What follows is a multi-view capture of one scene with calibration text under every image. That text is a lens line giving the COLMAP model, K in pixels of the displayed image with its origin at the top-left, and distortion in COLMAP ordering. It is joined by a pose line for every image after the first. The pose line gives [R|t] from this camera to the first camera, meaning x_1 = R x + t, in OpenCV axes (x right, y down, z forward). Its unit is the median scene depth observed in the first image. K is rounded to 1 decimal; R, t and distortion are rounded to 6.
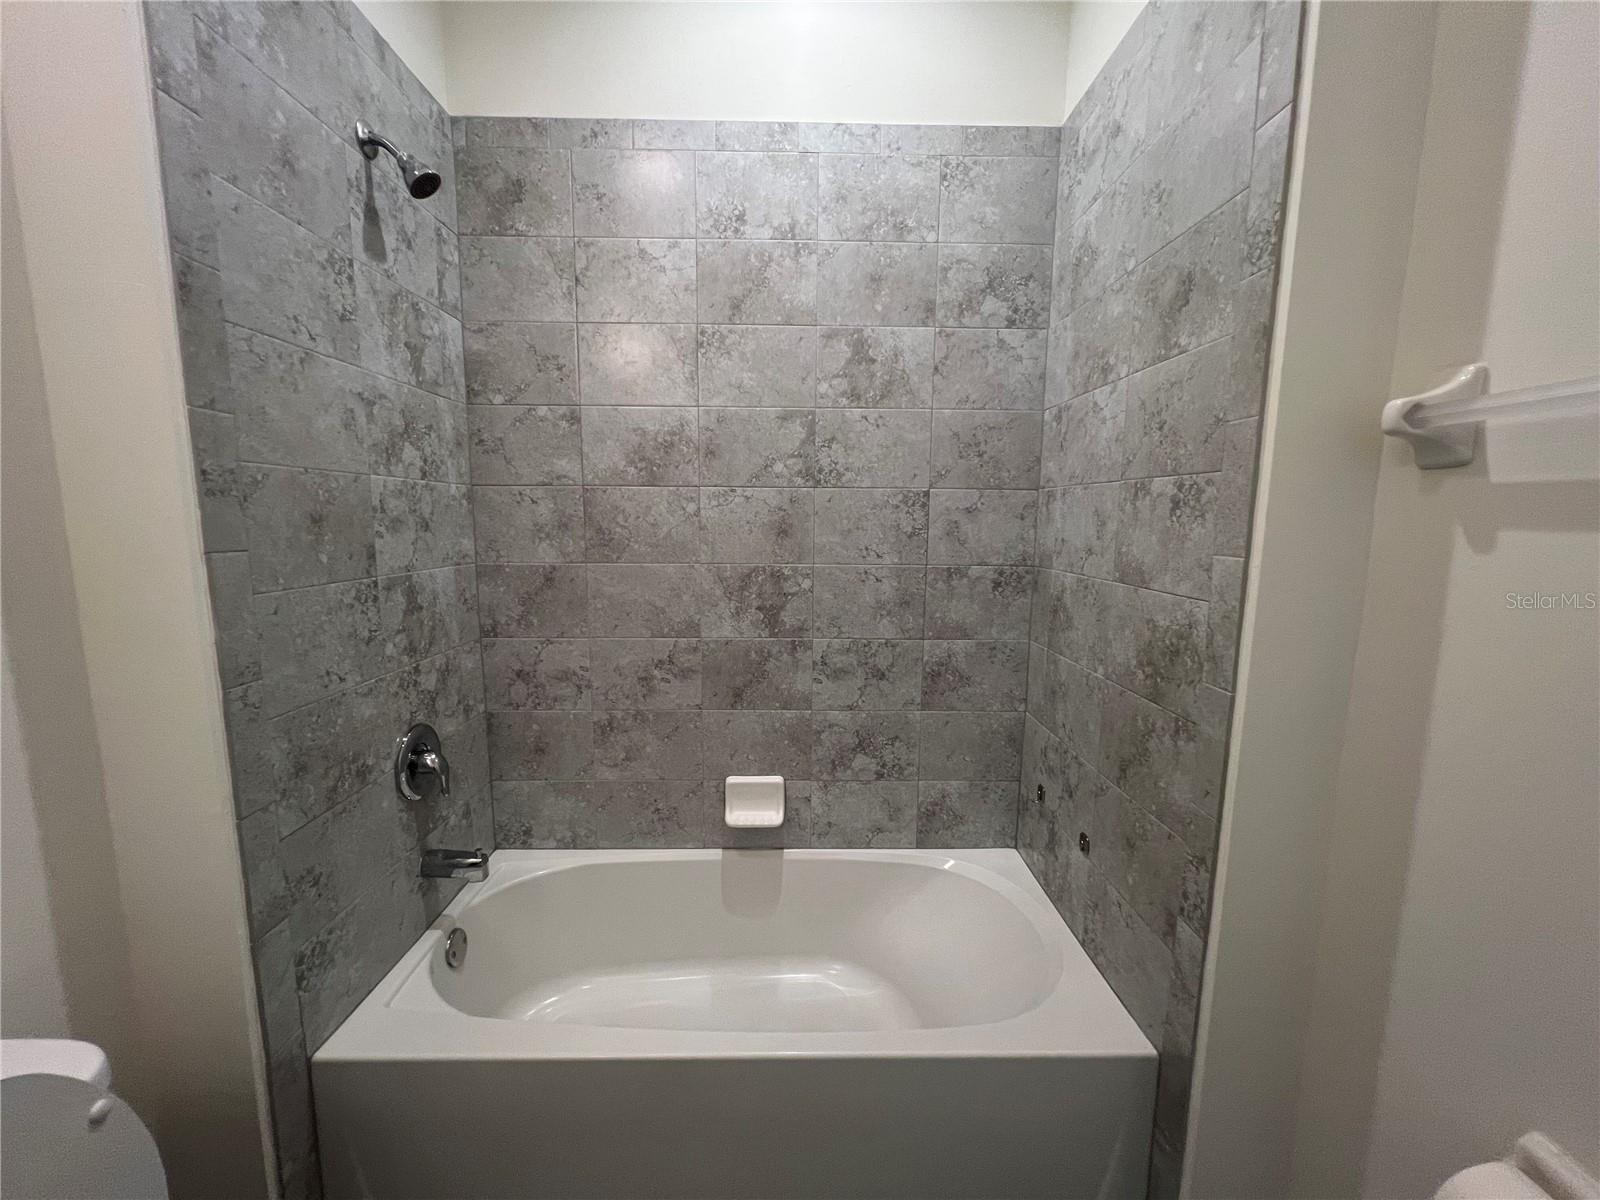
lens RADIAL K [[646.1, 0, 799.6], [0, 646.1, 602.8], [0, 0, 1]] dist [-0.002771, 0.000522]
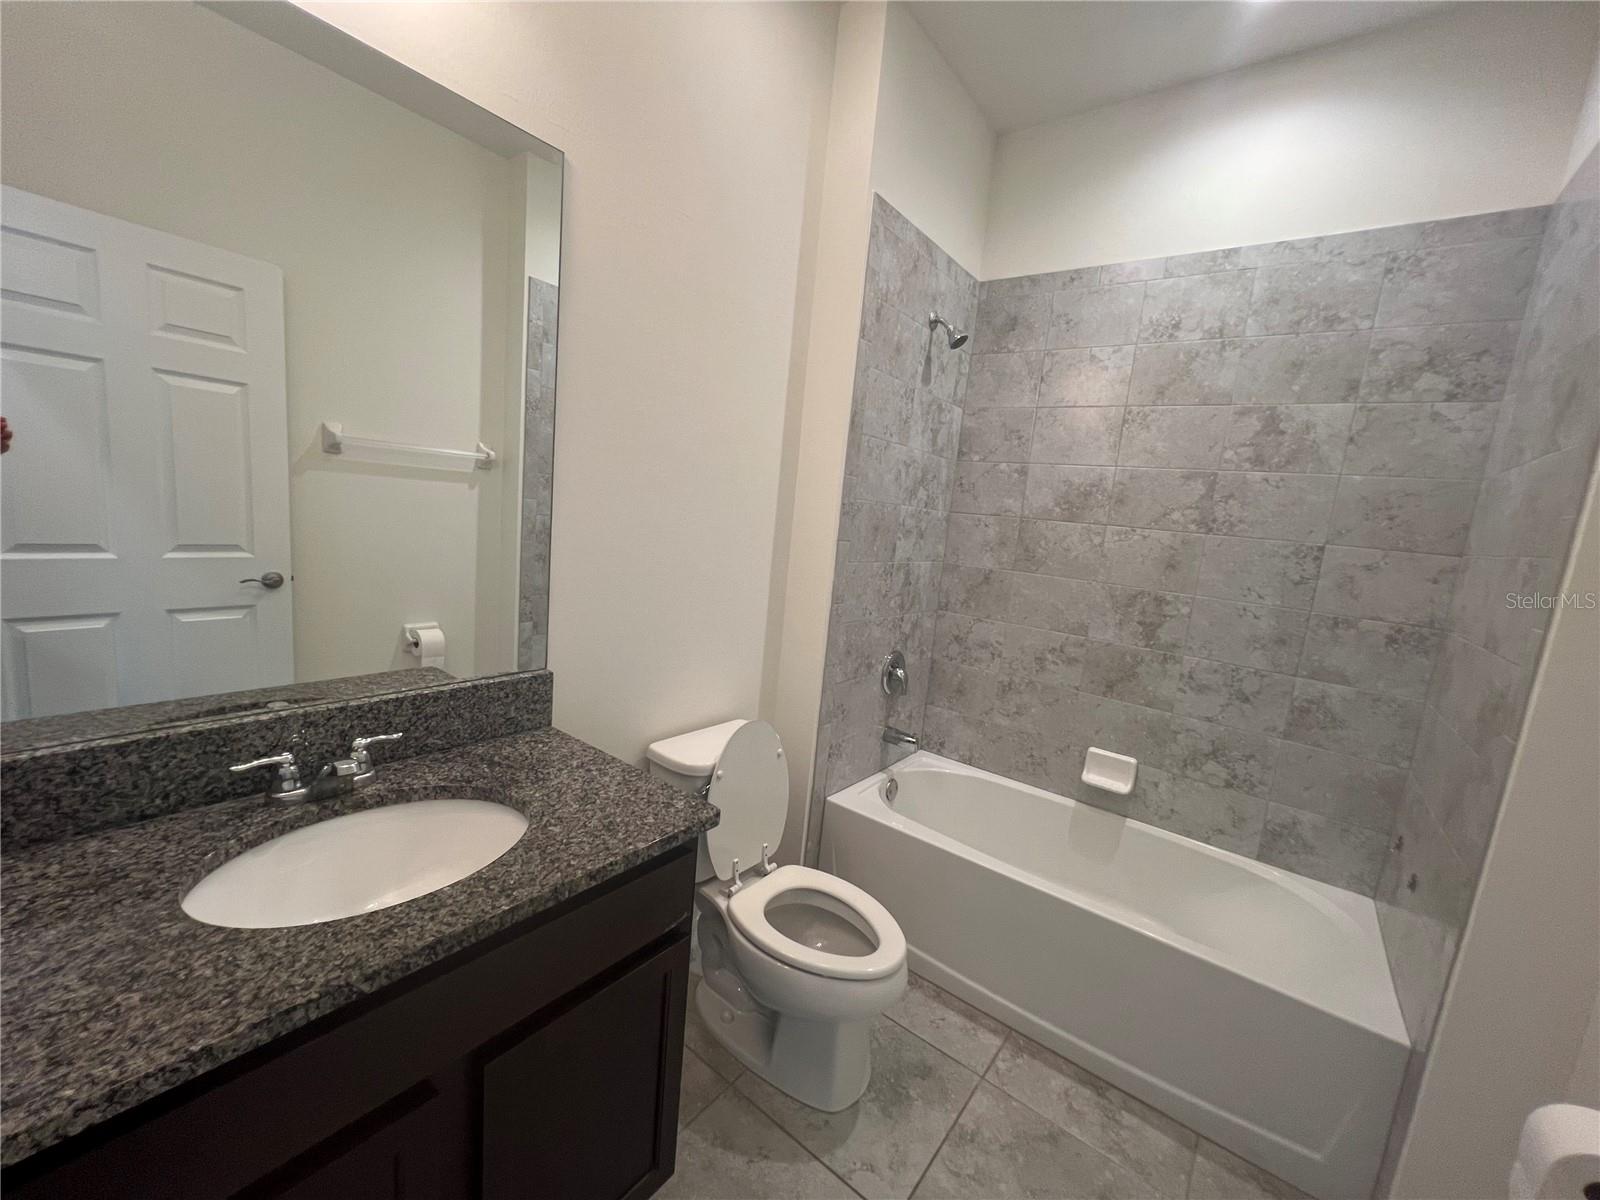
lens RADIAL K [[646.1, 0, 798.5], [0, 646.1, 605.5], [0, 0, 1]] dist [-0.002771, 0.000522]
pose [[0.781118, 0.159779, -0.603594, 0.186257], [-0.171615, 0.984412, 0.038497, 0.043602], [0.600336, 0.073515, 0.796362, -0.452121]]
